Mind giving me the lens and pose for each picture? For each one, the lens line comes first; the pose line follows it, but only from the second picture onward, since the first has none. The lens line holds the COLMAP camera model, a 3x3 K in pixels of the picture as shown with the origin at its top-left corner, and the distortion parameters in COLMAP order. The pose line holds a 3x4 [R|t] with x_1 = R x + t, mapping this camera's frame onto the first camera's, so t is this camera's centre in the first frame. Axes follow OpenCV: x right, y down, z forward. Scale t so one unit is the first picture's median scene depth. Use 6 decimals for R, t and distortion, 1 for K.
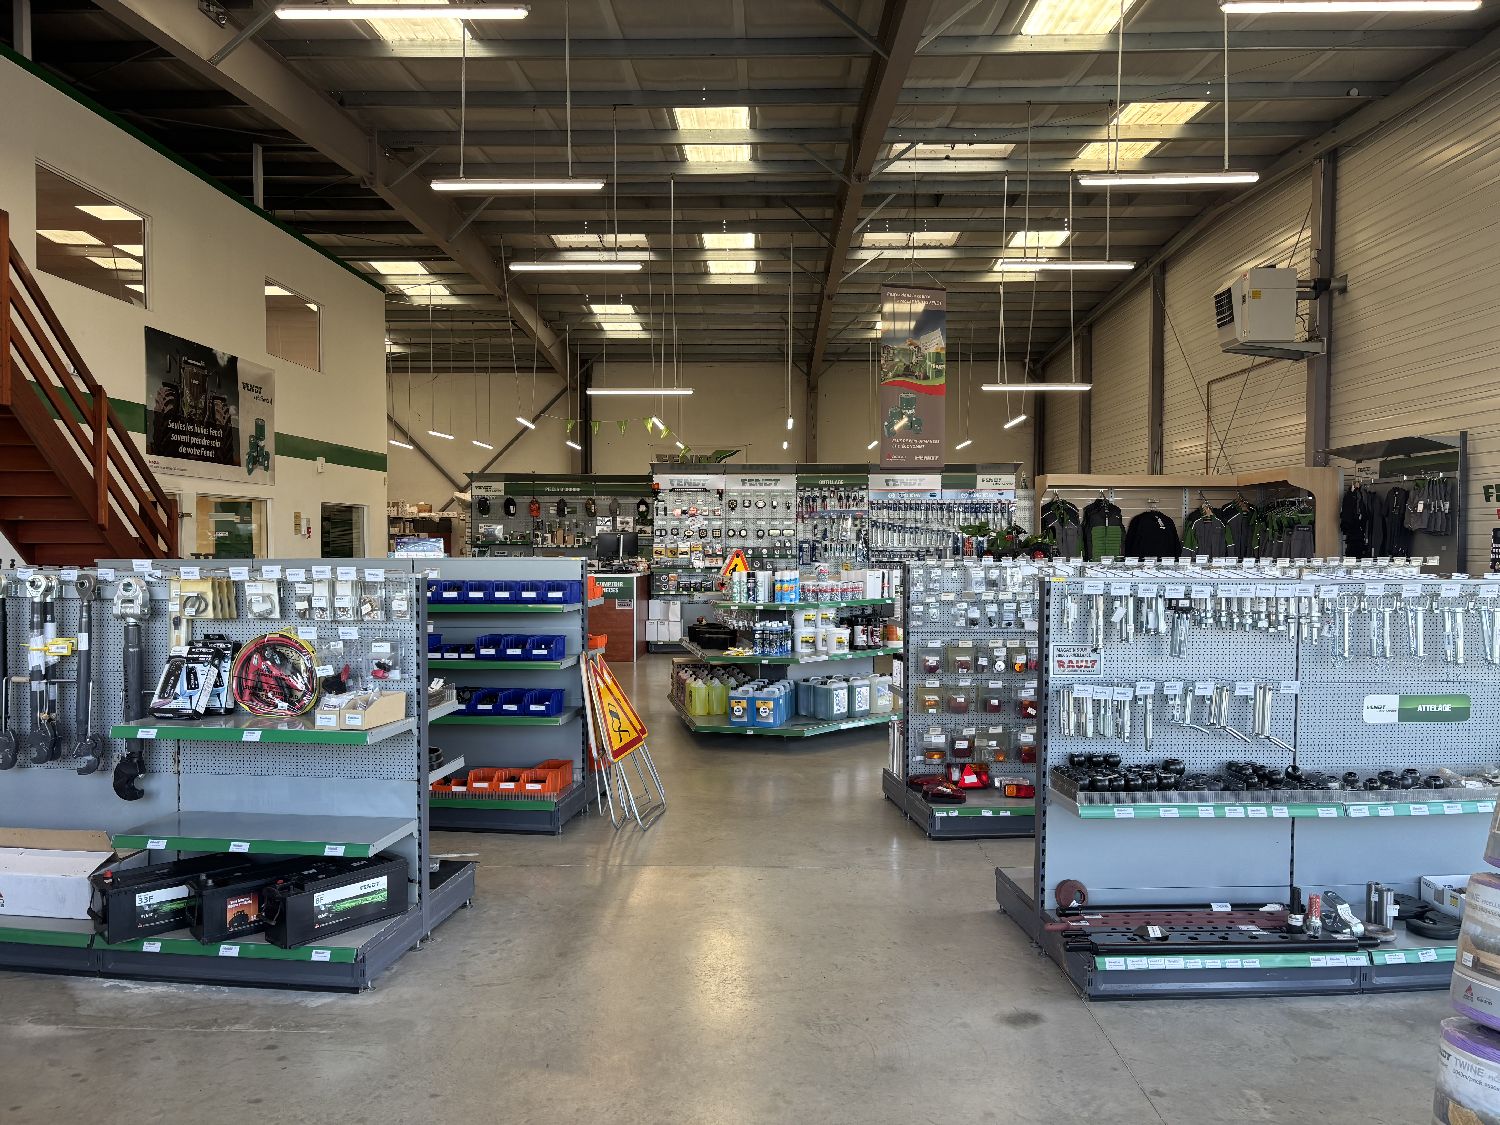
lens RADIAL K [[1120.8, 0, 747.1], [0, 1120.8, 564.4], [0, 0, 1]] dist [0.038631, -0.008354]
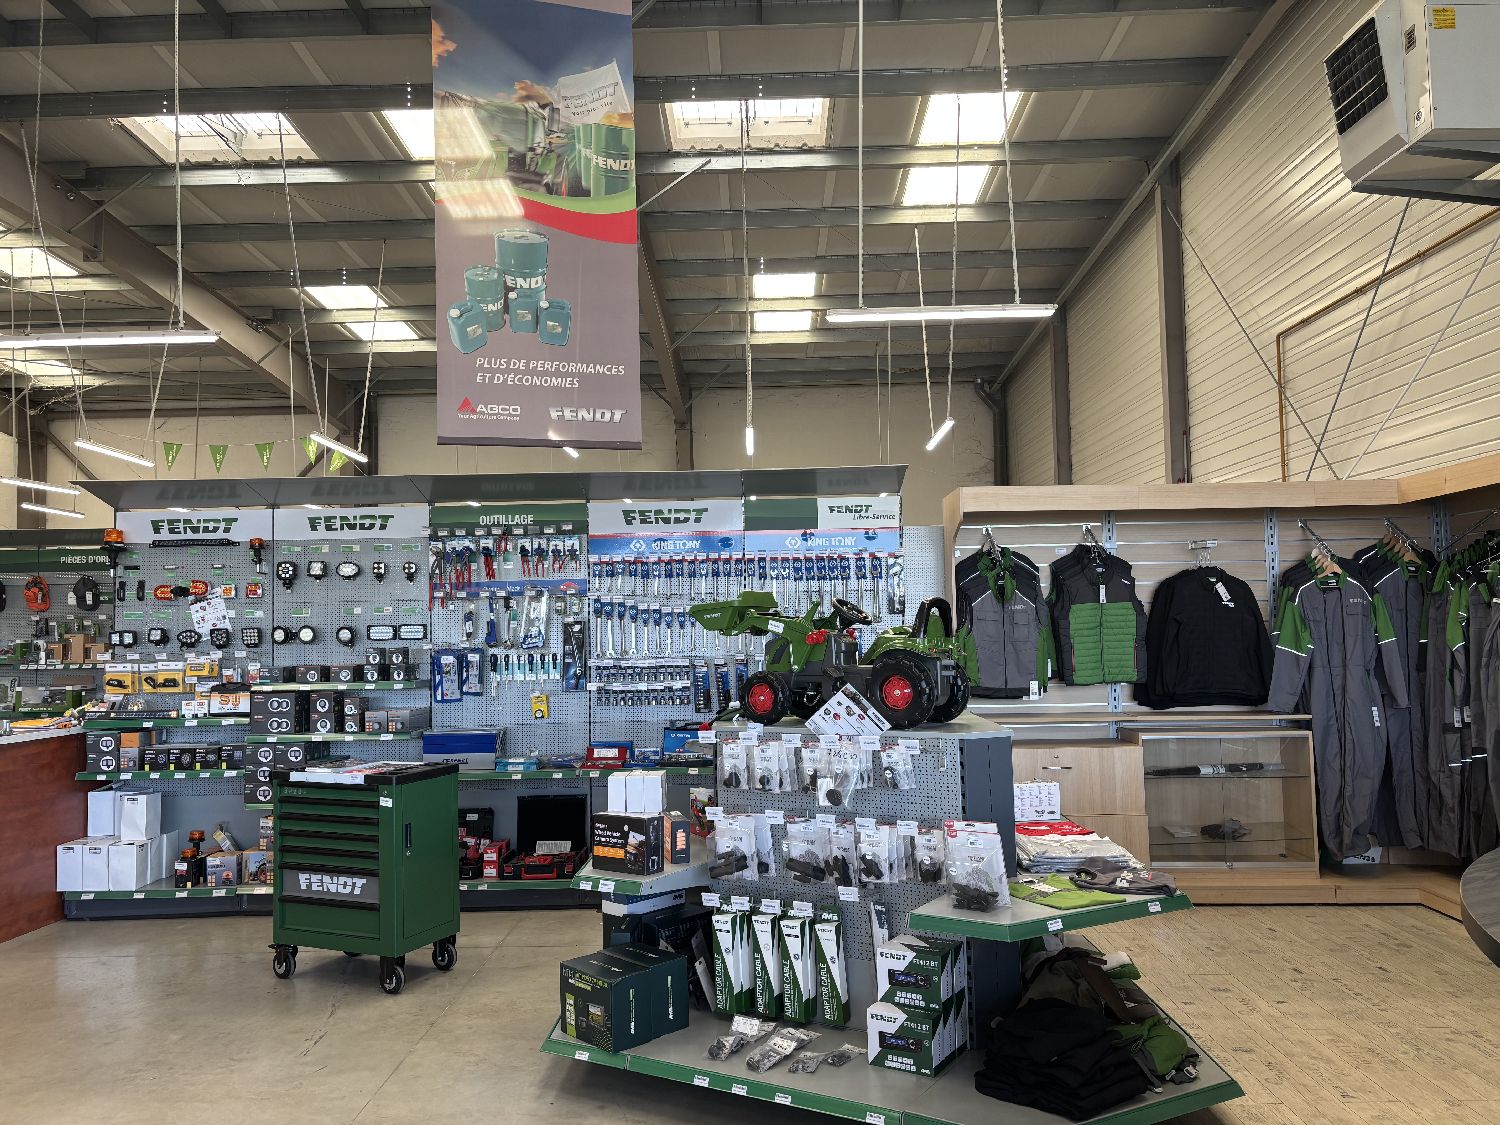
lens RADIAL K [[1120.8, 0, 750.5], [0, 1120.8, 558.6], [0, 0, 1]] dist [0.038631, -0.008354]
pose [[0.999775, -0.020403, 0.005803, 0.173744], [0.020844, 0.995686, -0.090413, -0.013615], [-0.003933, 0.090514, 0.995887, 0.540864]]
